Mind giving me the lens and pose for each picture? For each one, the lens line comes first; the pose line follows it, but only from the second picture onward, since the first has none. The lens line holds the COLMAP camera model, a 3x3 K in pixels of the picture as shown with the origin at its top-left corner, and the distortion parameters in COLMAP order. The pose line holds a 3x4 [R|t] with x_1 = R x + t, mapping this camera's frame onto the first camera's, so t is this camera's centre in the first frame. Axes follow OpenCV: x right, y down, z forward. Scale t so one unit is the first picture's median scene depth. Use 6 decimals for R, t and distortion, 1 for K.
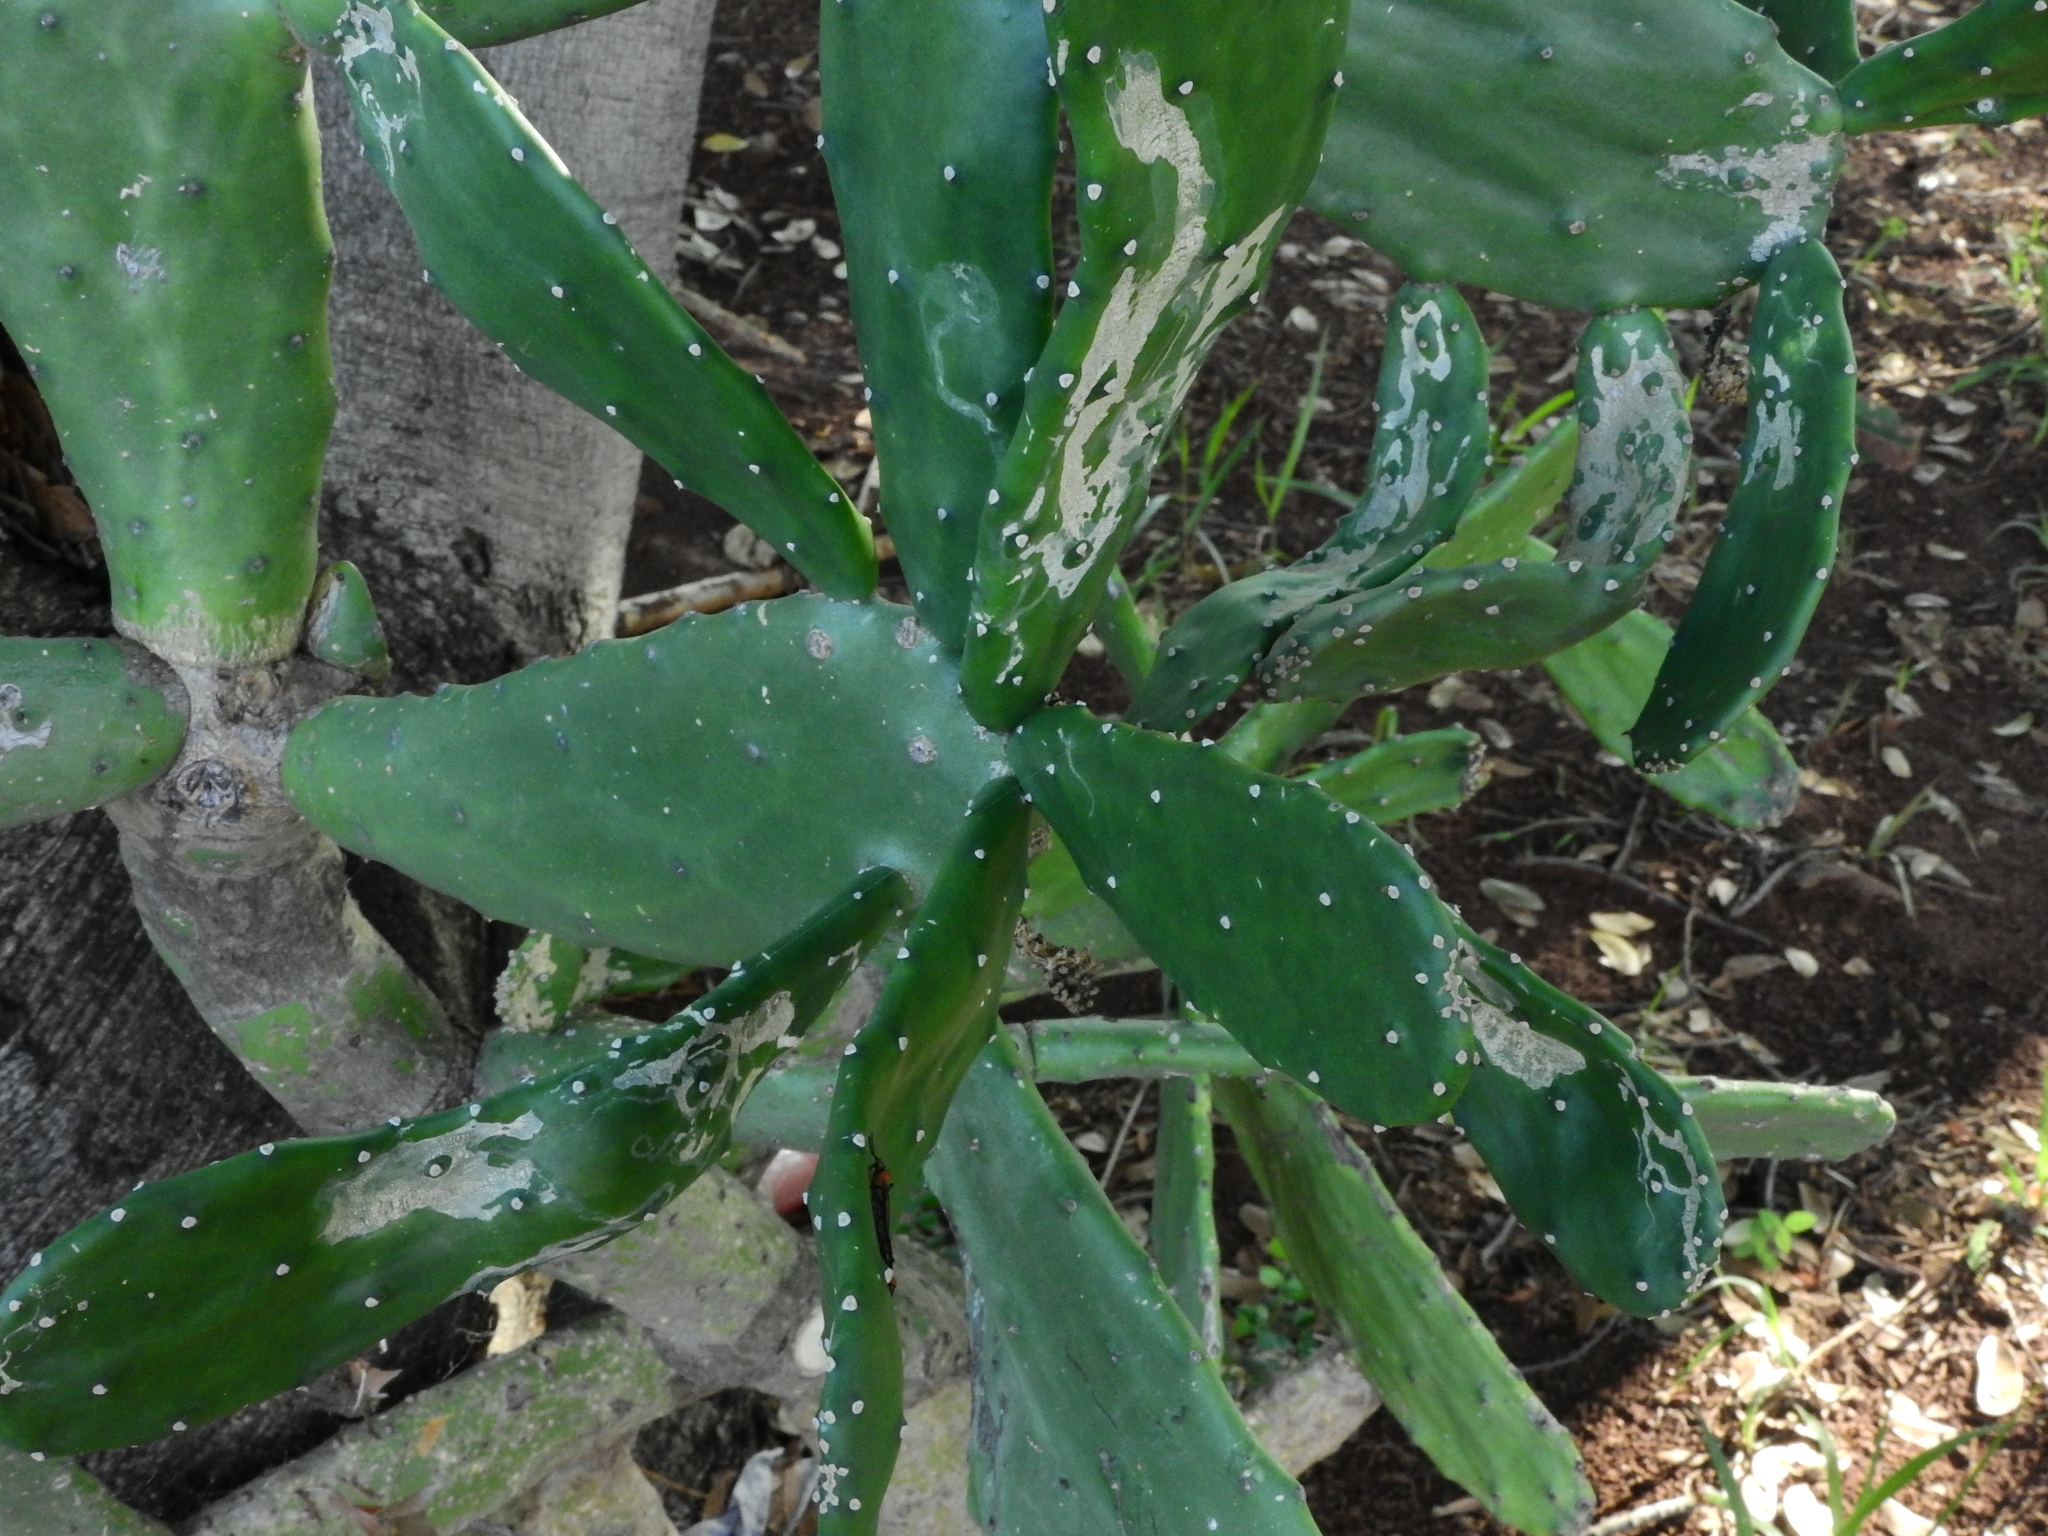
lens RADIAL K [[3143.7, 0, 1029.5], [0, 3143.7, 767.2], [0, 0, 1]] dist [-0.031402, 0.000000]
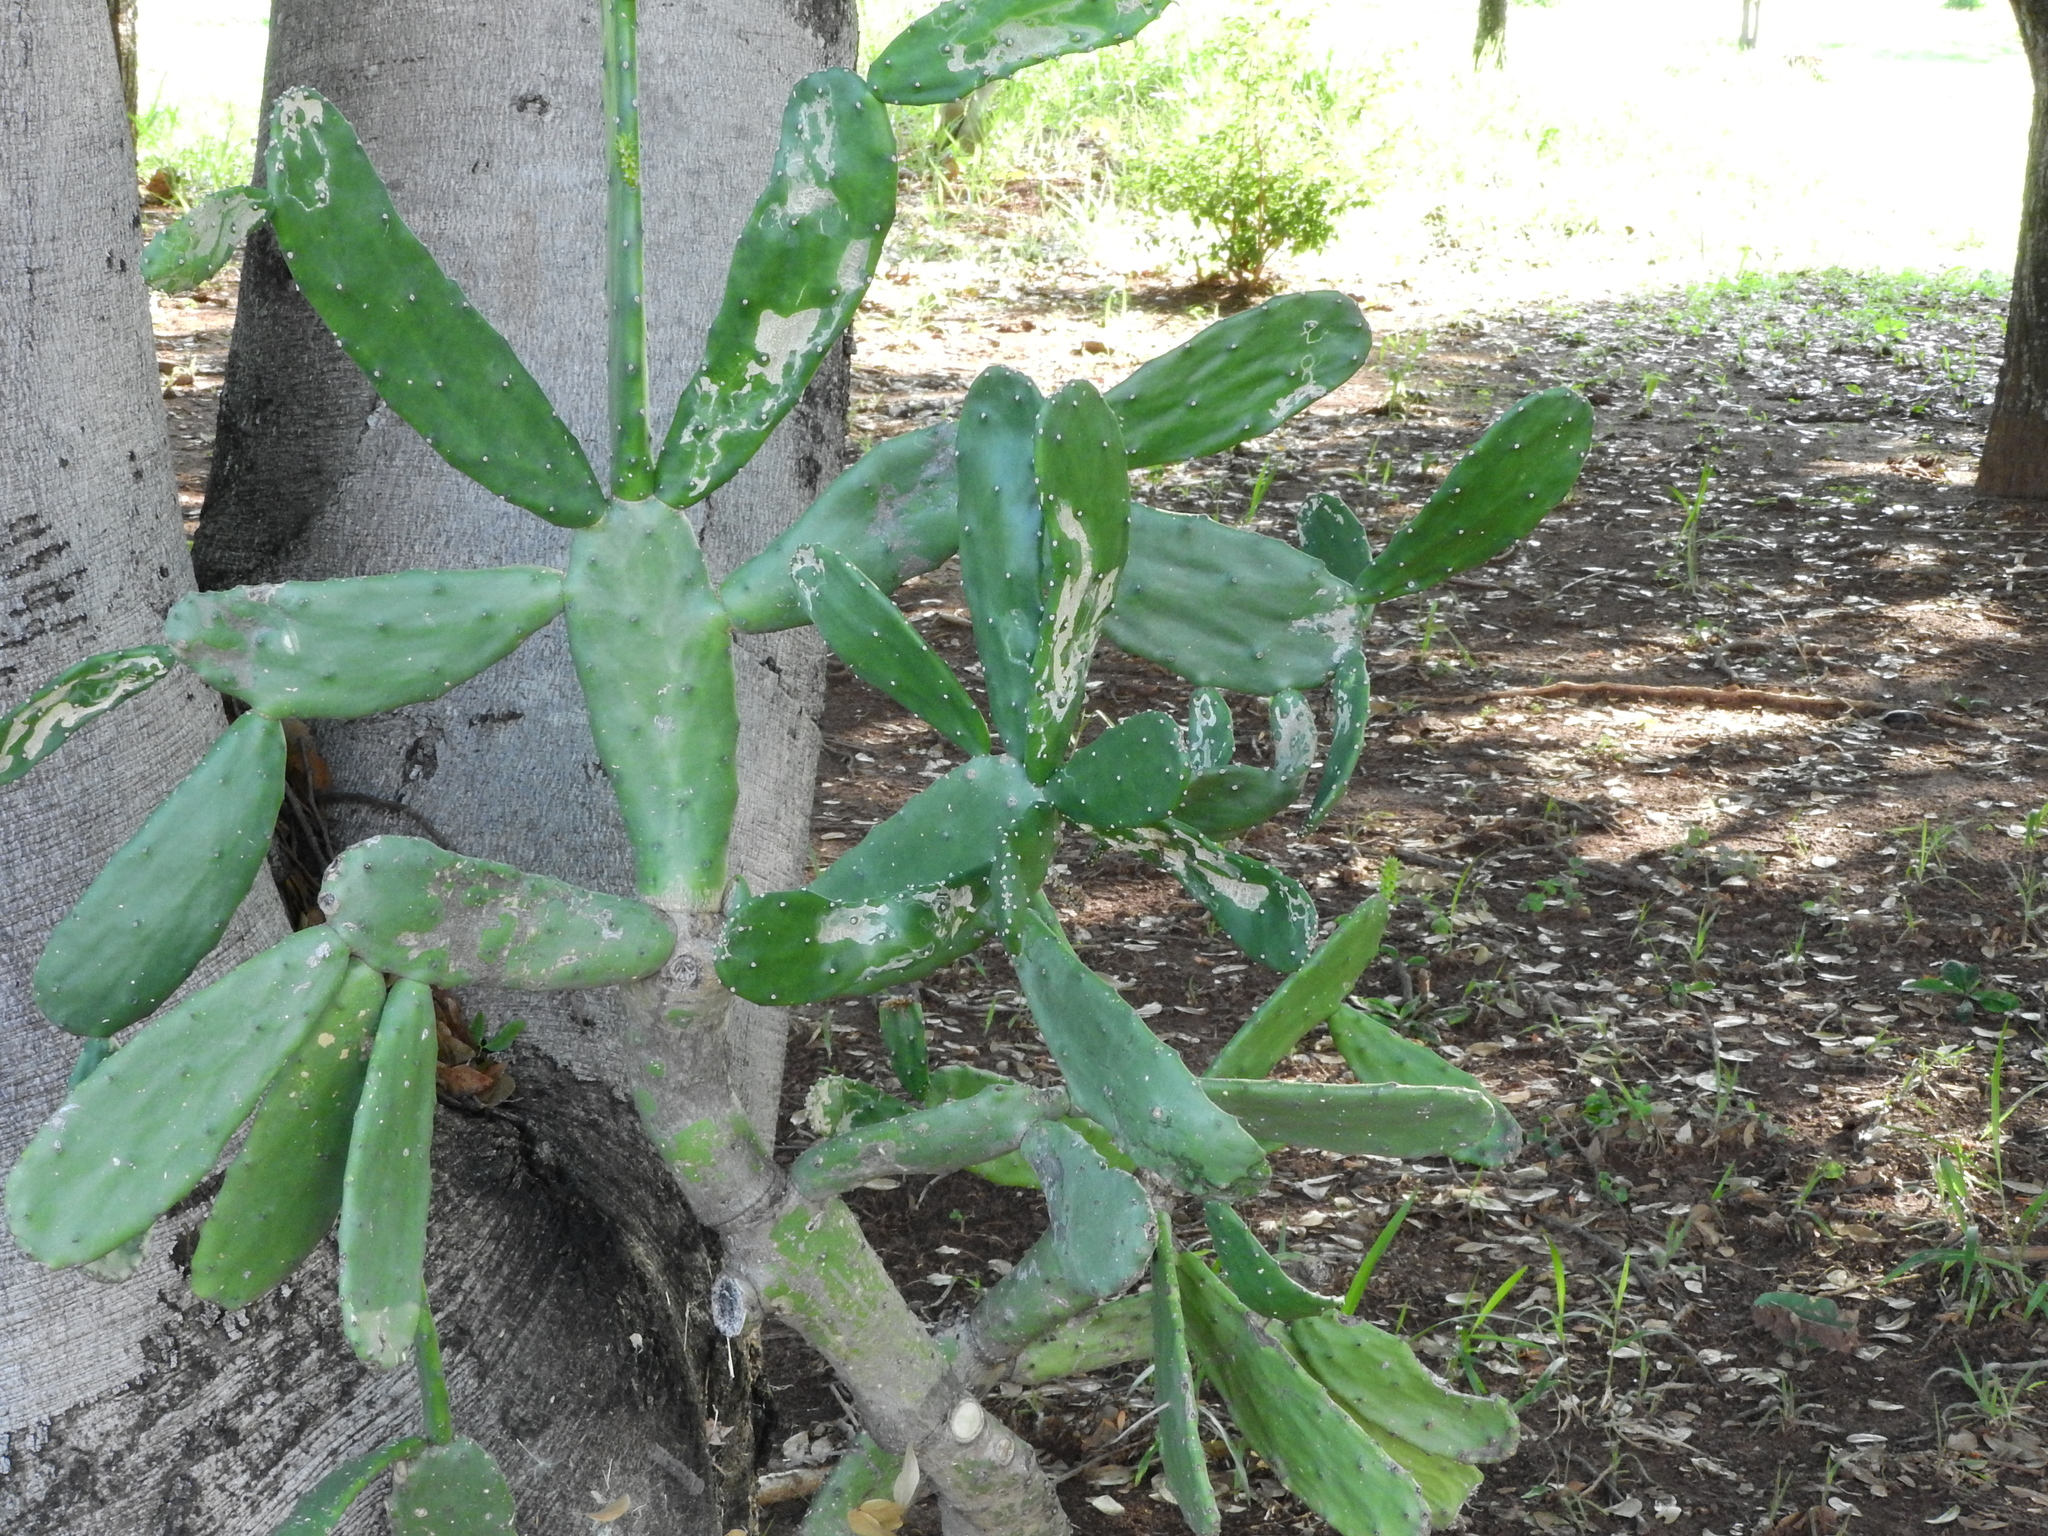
lens RADIAL K [[4102.8, 0, 1022.0], [0, 4102.8, 767.9], [0, 0, 1]] dist [-0.039074, 0.000000]
pose [[0.996670, -0.079825, 0.016642, -0.040619], [0.080277, 0.924764, -0.371977, 0.634348], [0.014303, 0.372075, 0.928093, -1.131673]]
